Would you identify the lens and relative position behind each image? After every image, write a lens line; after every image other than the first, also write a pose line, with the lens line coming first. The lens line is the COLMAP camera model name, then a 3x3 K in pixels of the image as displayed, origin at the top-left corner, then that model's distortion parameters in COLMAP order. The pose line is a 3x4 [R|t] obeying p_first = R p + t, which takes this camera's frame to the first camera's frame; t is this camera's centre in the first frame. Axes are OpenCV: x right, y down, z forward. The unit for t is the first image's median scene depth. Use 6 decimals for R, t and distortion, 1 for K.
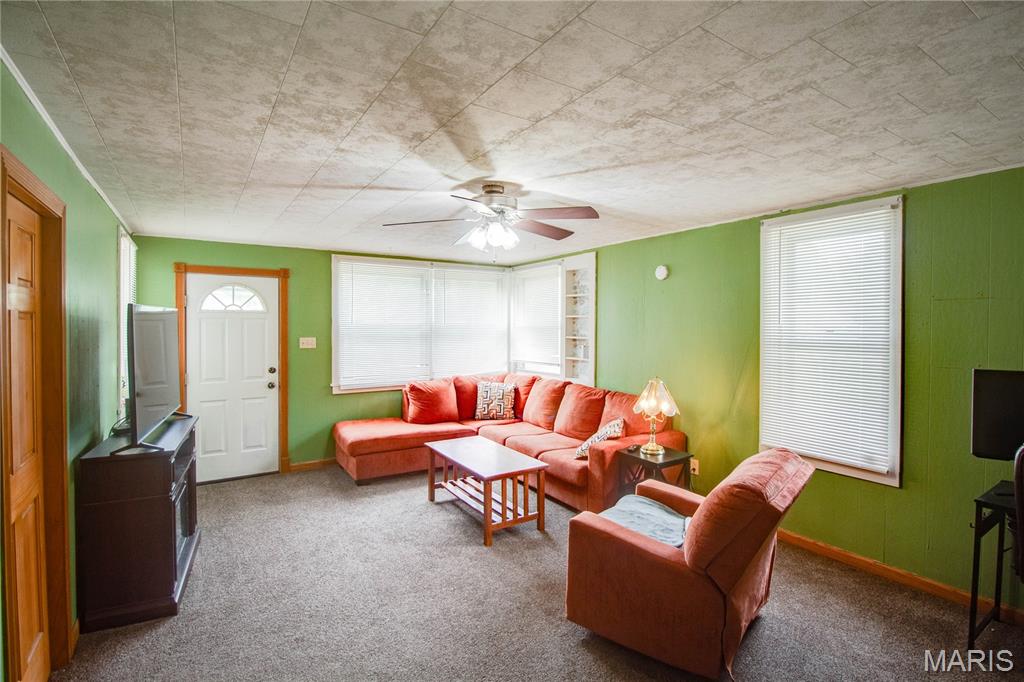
lens RADIAL K [[485.9, 0, 516.8], [0, 485.9, 328.3], [0, 0, 1]] dist [-0.000709, -0.012042]
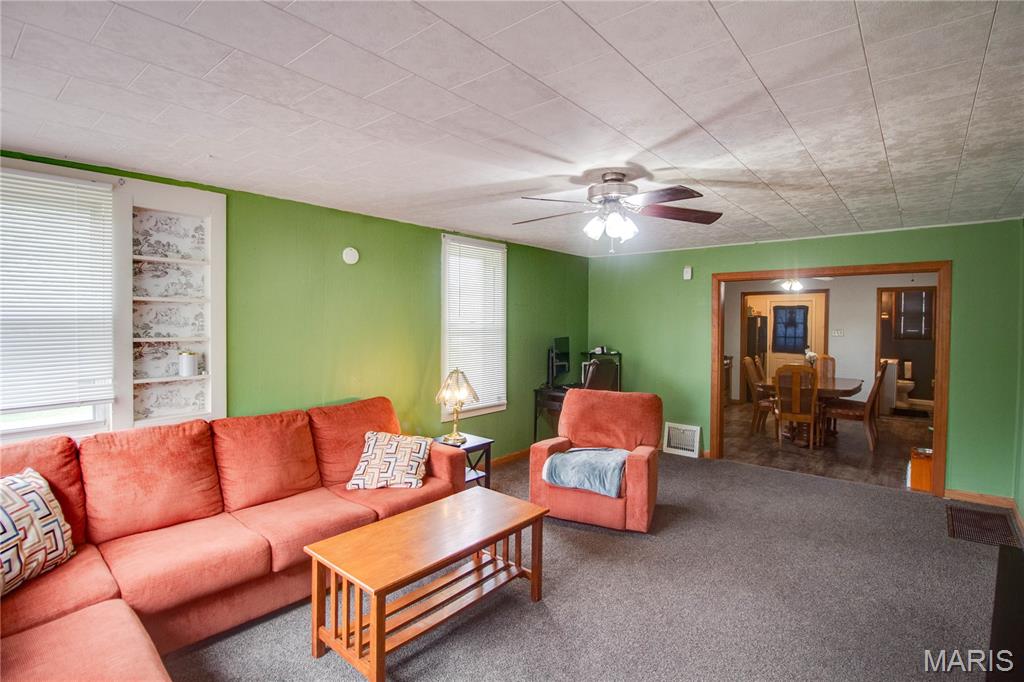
lens RADIAL K [[485.9, 0, 516.8], [0, 485.9, 328.3], [0, 0, 1]] dist [-0.000709, -0.012042]
pose [[-0.288139, -0.020209, 0.957375, -0.544327], [-0.000074, 0.999778, 0.021082, -0.004509], [-0.957589, 0.006003, -0.288076, 0.865227]]
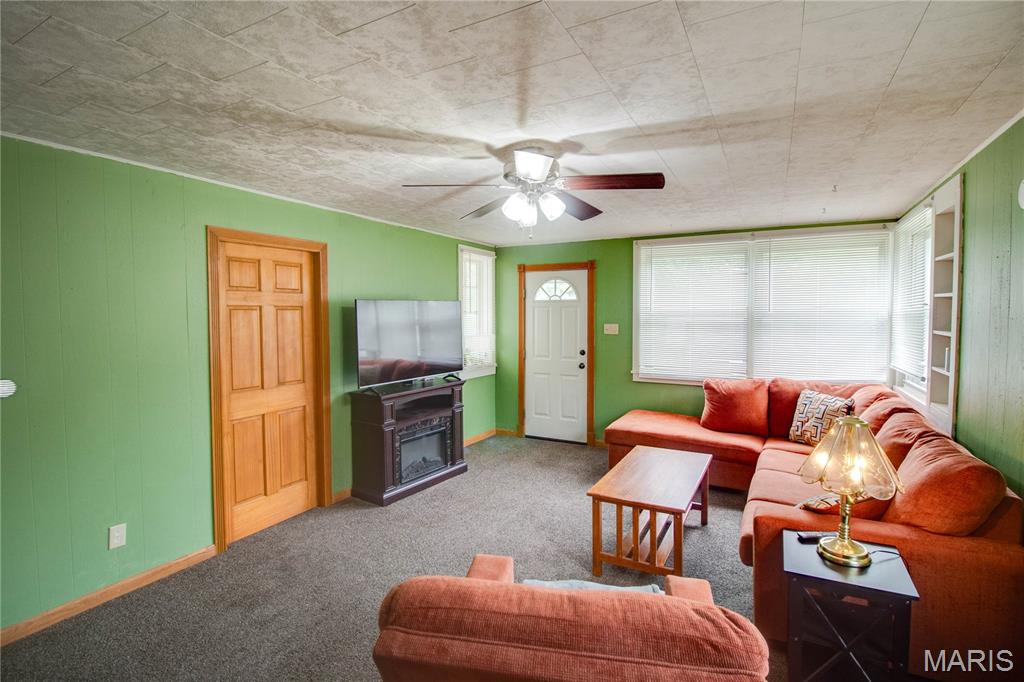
lens RADIAL K [[485.9, 0, 516.8], [0, 485.9, 328.3], [0, 0, 1]] dist [-0.000709, -0.012042]
pose [[0.477885, 0.026930, -0.878009, 0.412406], [-0.002334, 0.999565, 0.029388, -0.001968], [0.878419, -0.011995, 0.477740, 0.335646]]
